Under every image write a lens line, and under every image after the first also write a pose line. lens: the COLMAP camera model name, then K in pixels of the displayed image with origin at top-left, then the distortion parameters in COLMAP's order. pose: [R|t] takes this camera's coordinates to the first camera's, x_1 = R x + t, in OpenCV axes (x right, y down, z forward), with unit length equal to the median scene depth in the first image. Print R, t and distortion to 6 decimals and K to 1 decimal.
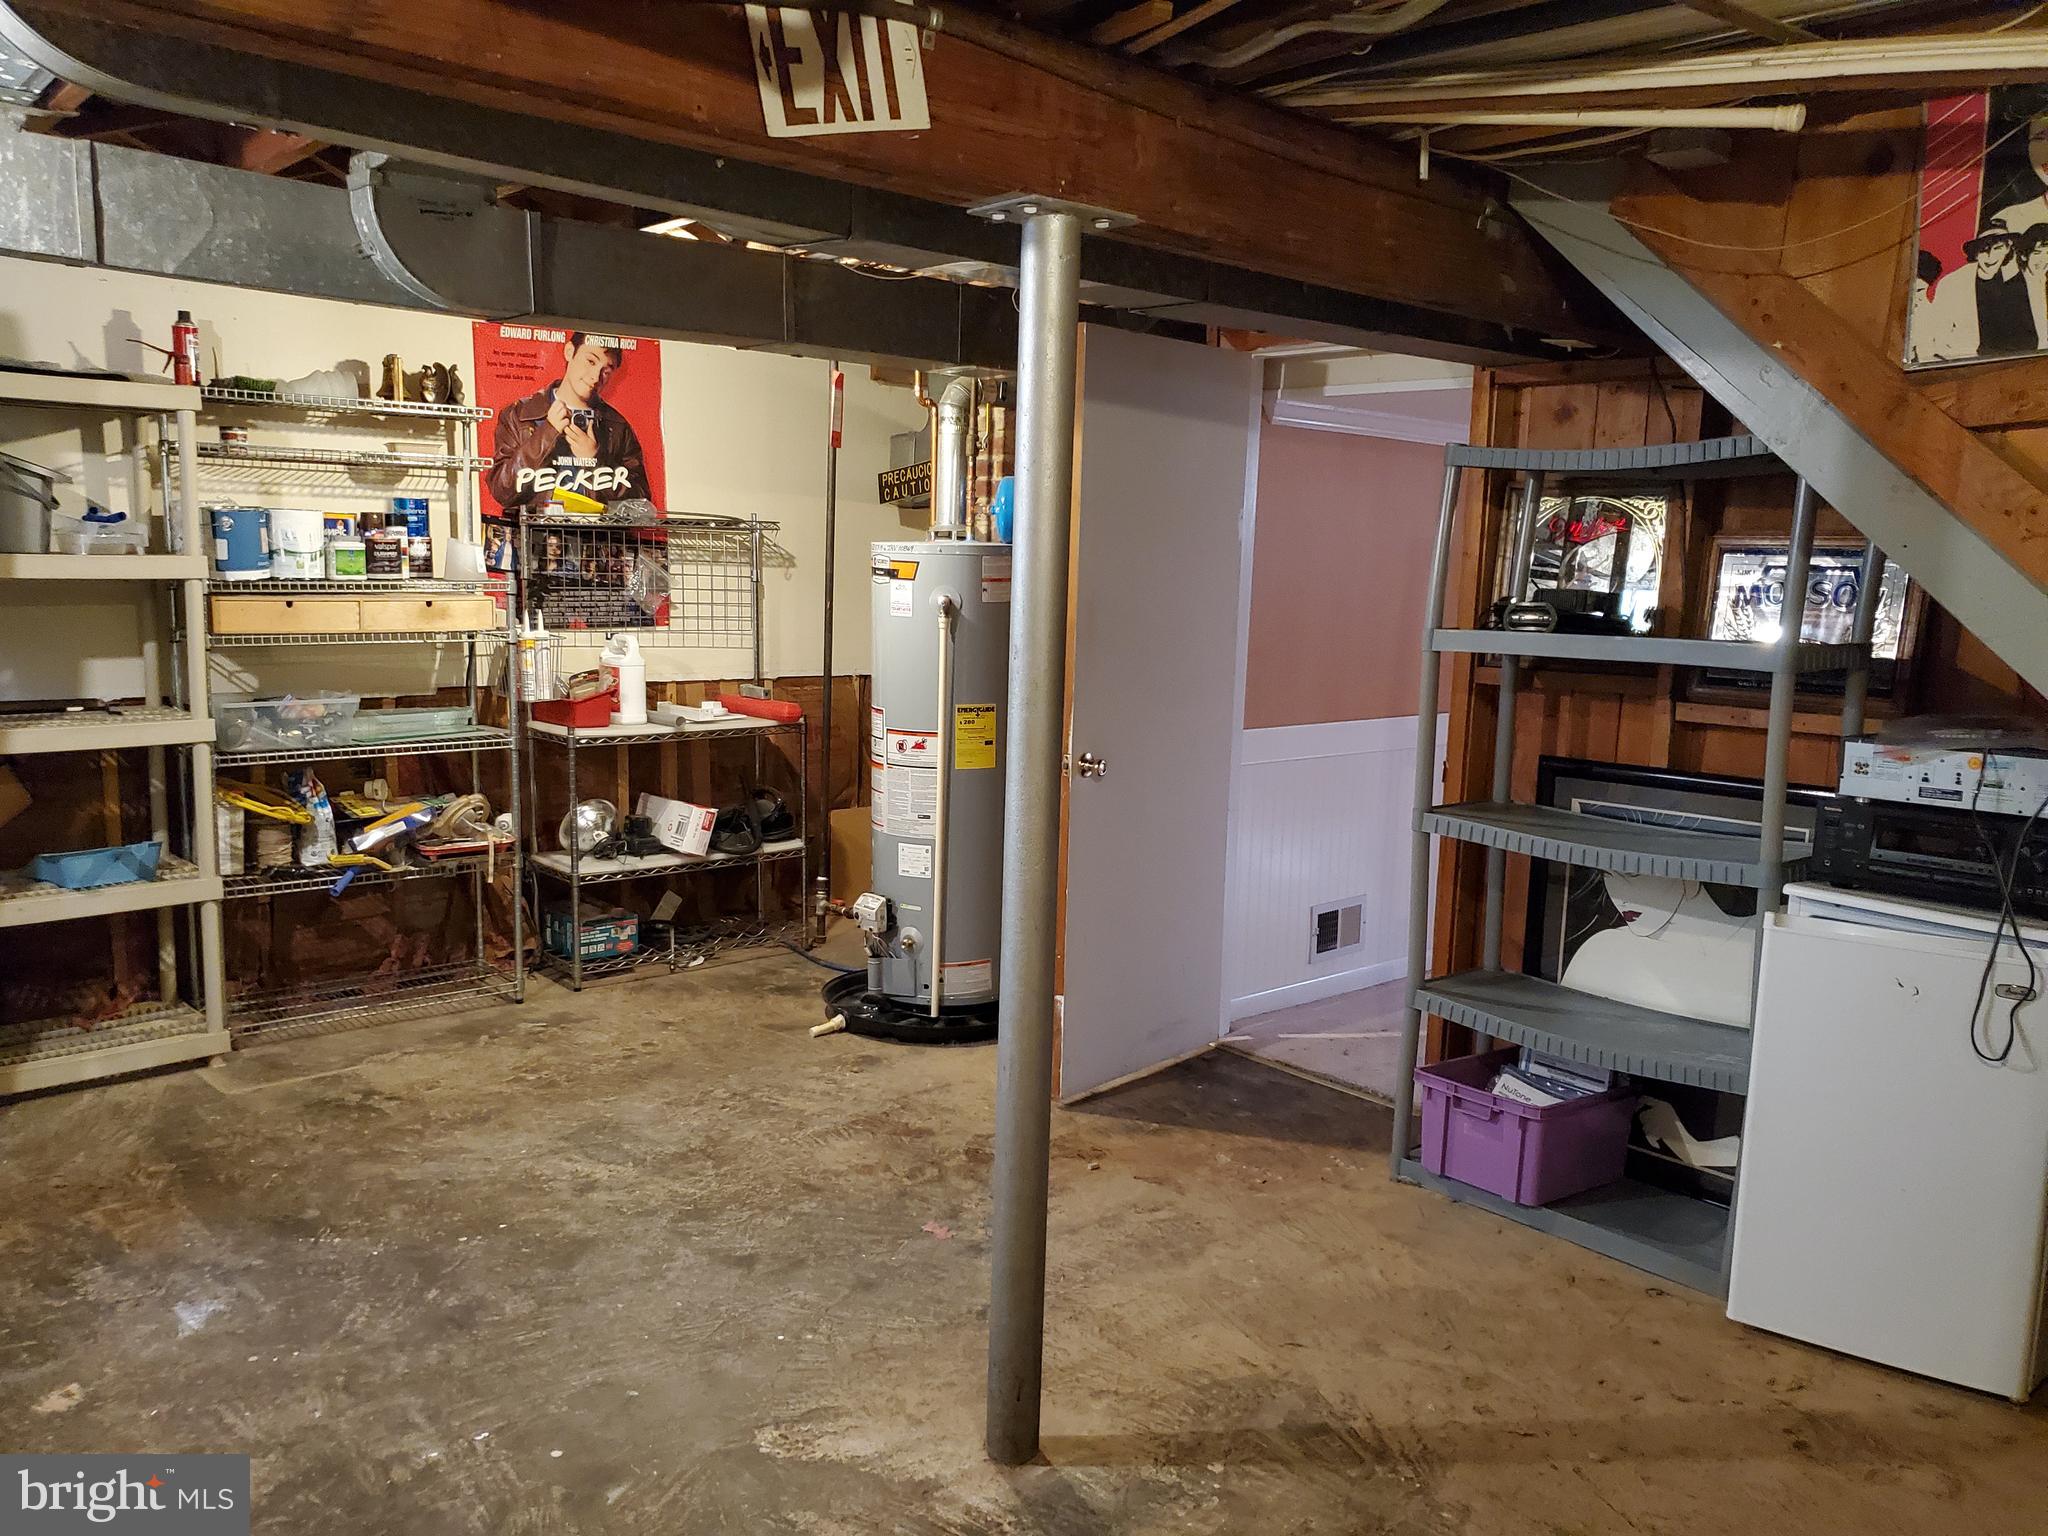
lens RADIAL K [[1614.3, 0, 1024.0], [0, 1614.3, 772.6], [0, 0, 1]] dist [0.007455, -0.001413]
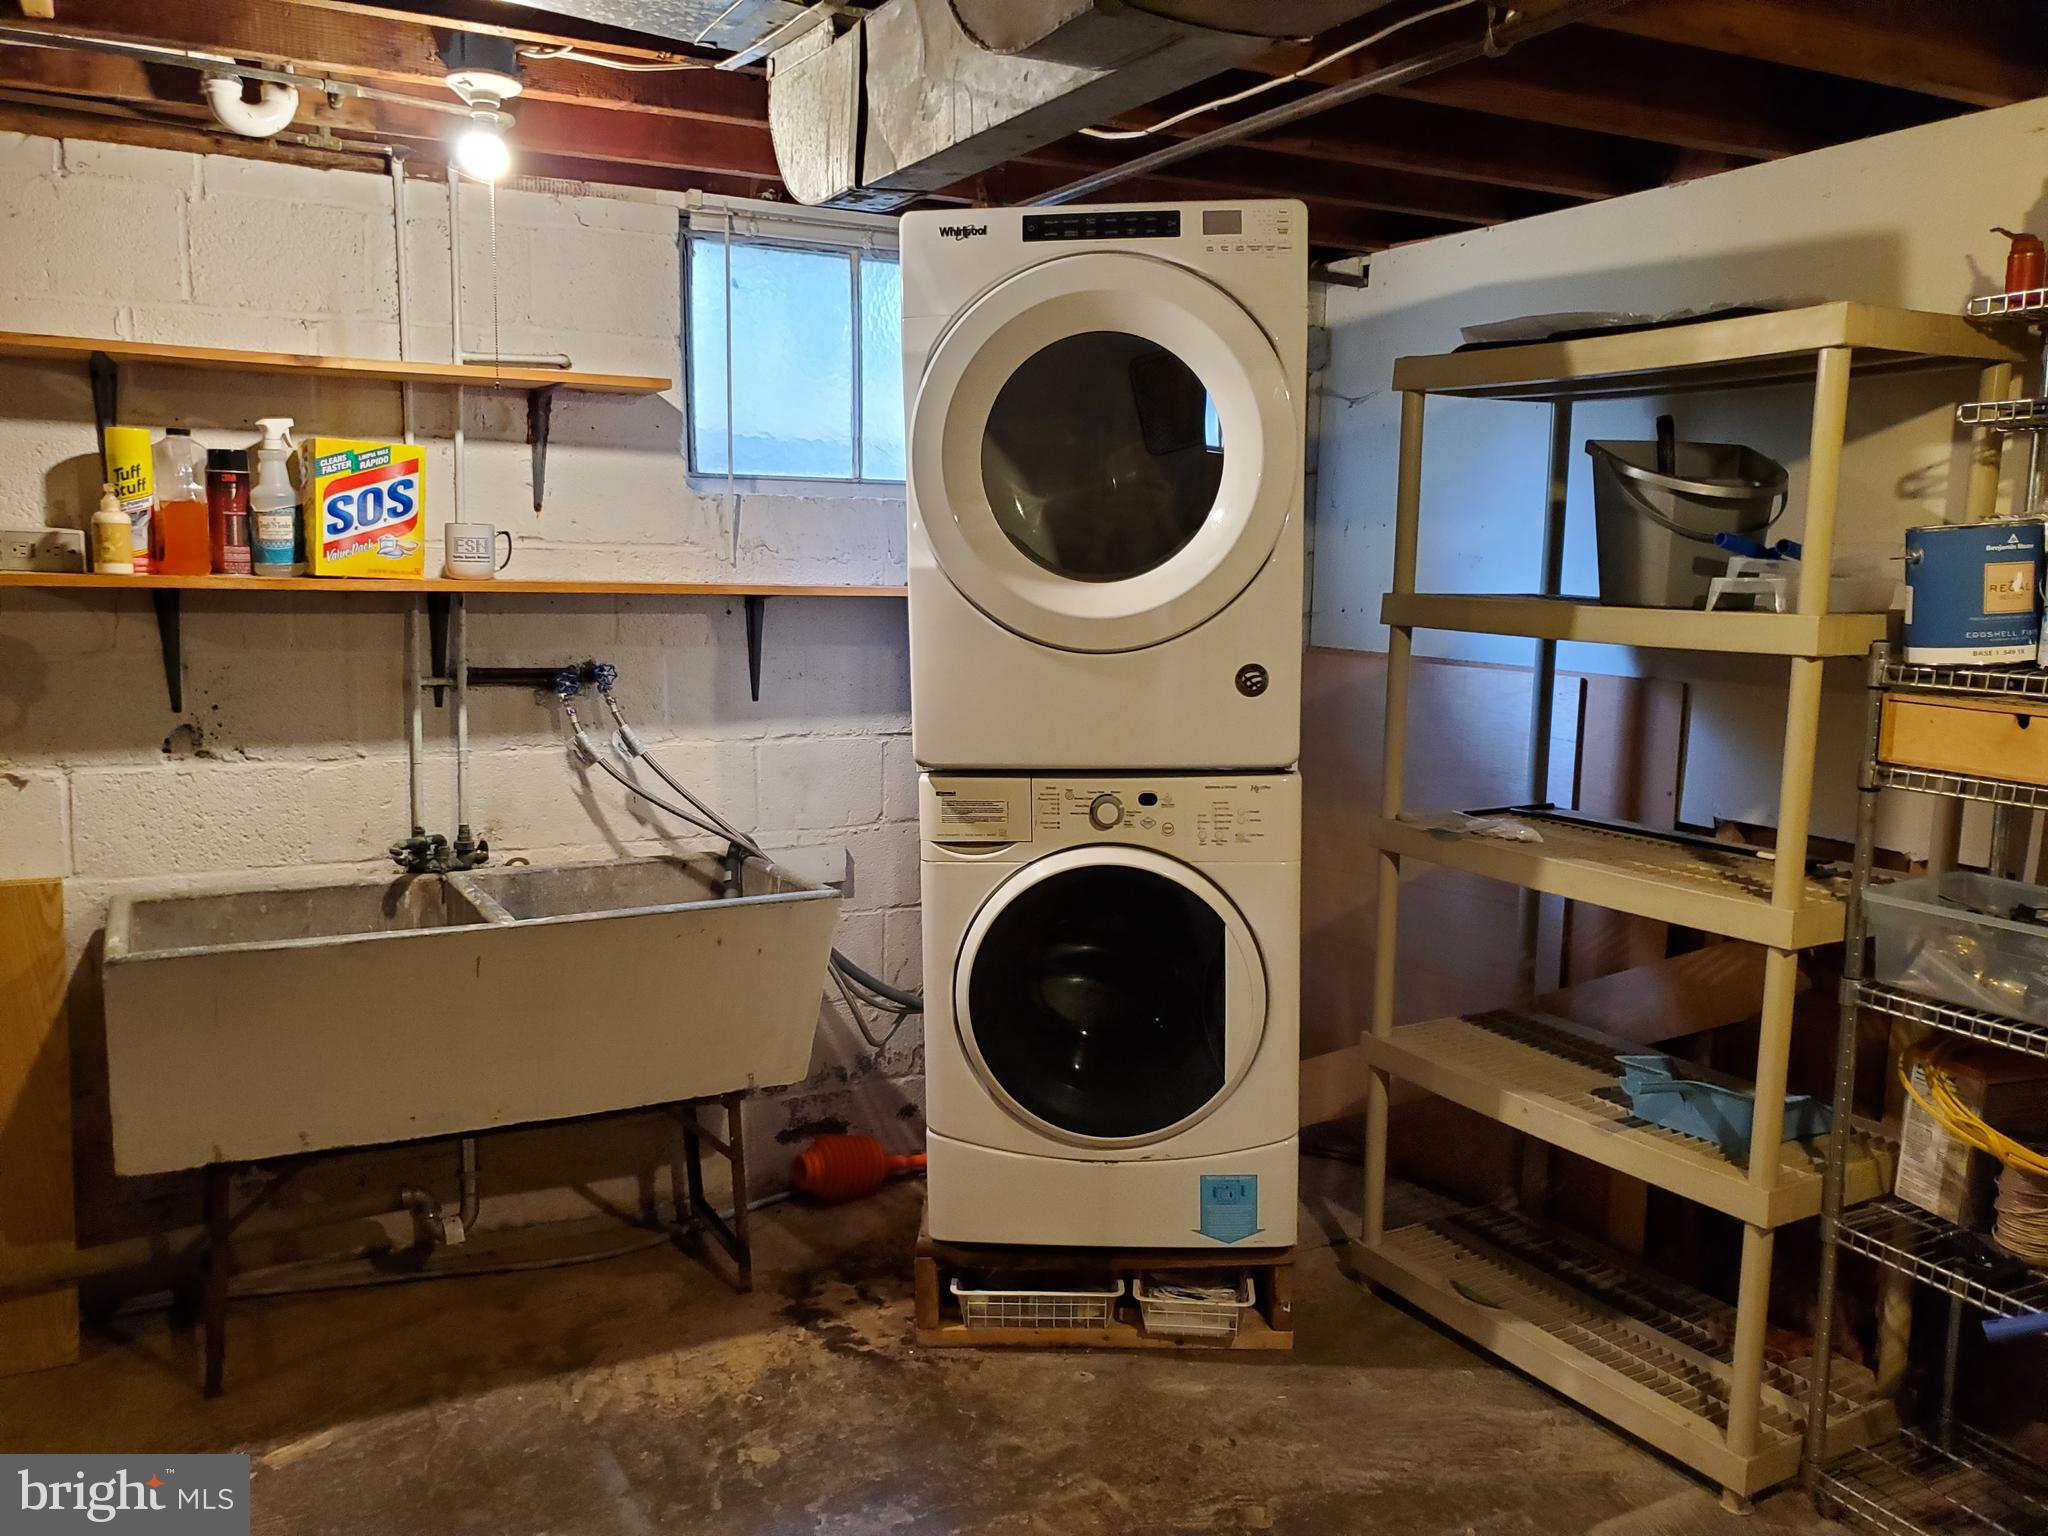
lens RADIAL K [[1614.3, 0, 1020.7], [0, 1614.3, 772.6], [0, 0, 1]] dist [0.007455, -0.001413]
pose [[-0.247519, 0.102848, -0.963409, 0.084414], [-0.157590, 0.976835, 0.144769, -0.113734], [0.955981, 0.187657, -0.225577, 0.841900]]
